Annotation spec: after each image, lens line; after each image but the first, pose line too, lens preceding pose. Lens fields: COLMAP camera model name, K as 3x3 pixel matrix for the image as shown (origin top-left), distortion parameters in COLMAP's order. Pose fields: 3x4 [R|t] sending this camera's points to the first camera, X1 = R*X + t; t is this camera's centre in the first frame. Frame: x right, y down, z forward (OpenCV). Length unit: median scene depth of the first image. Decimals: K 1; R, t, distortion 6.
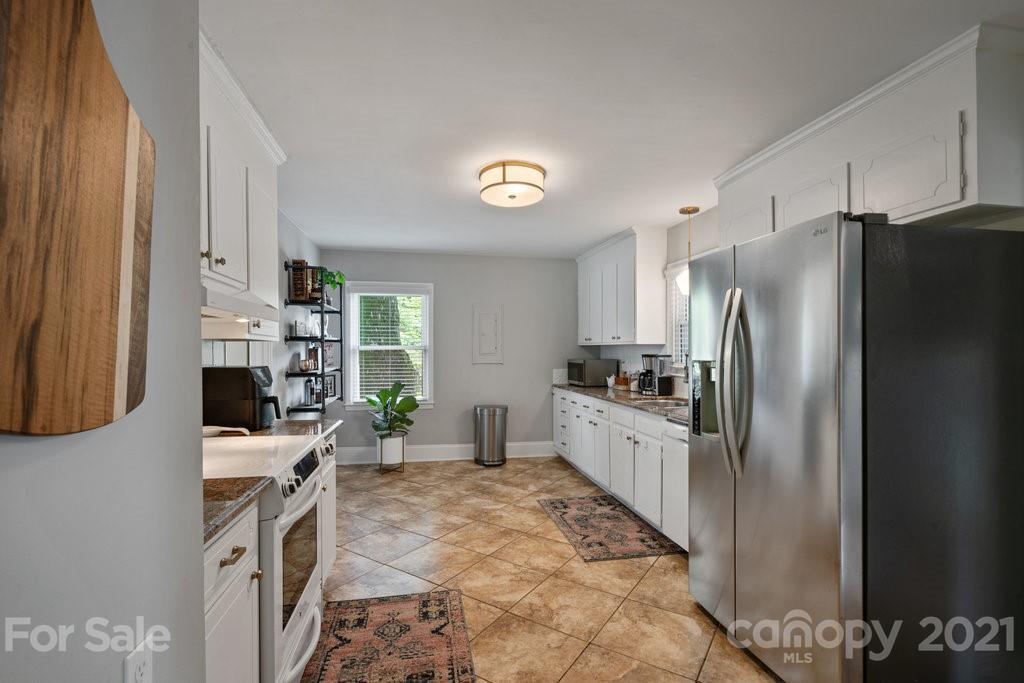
lens RADIAL K [[471.5, 0, 507.0], [0, 471.5, 351.5], [0, 0, 1]] dist [-0.005320, 0.002477]
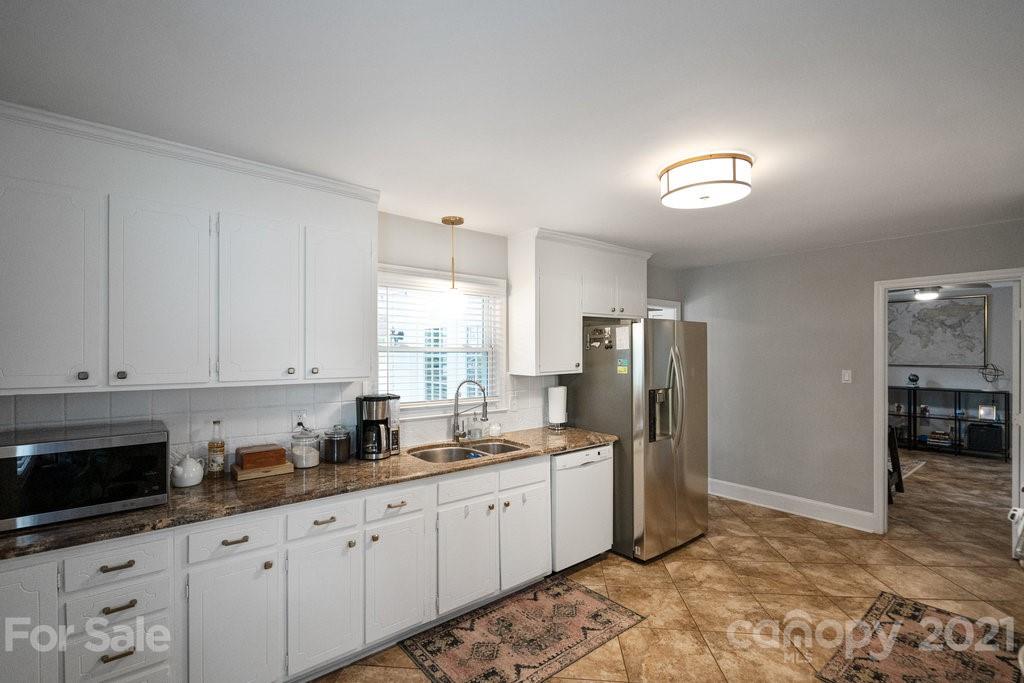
lens RADIAL K [[471.5, 0, 499.4], [0, 471.5, 356.2], [0, 0, 1]] dist [-0.005320, 0.002477]
pose [[-0.480881, -0.001510, 0.876784, -0.363656], [0.006284, 0.999967, 0.005169, -0.054218], [-0.876763, 0.007995, -0.480856, 1.213917]]
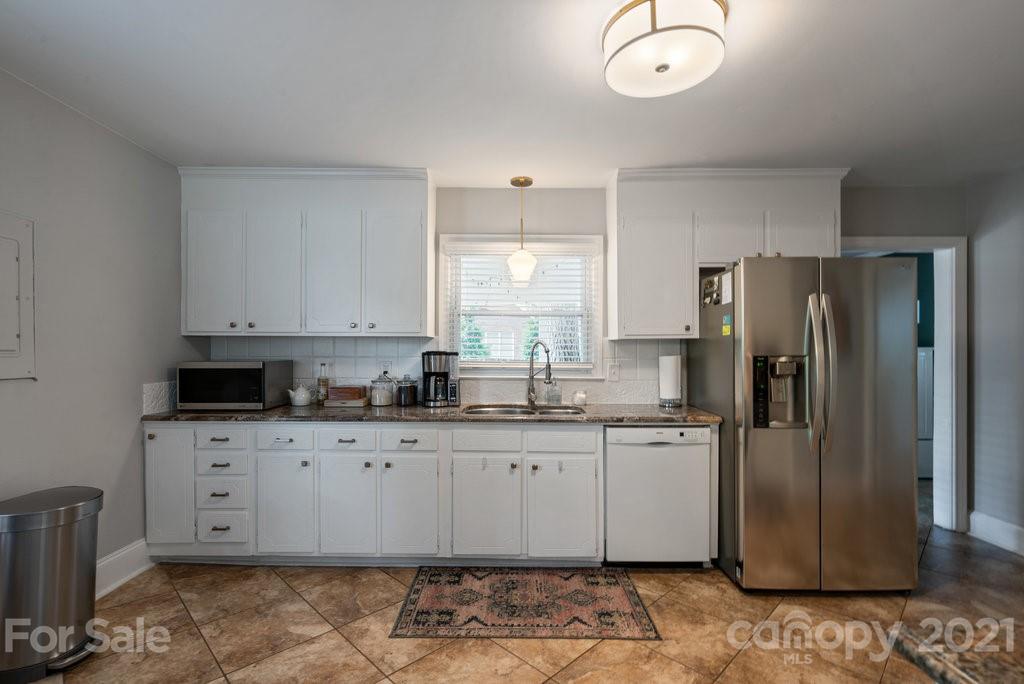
lens RADIAL K [[471.5, 0, 505.8], [0, 471.5, 356.3], [0, 0, 1]] dist [-0.005320, 0.002477]
pose [[0.189916, -0.005509, 0.981785, -0.415359], [-0.002605, 0.999978, 0.006115, 0.008149], [-0.981797, -0.003719, 0.189898, 0.788067]]
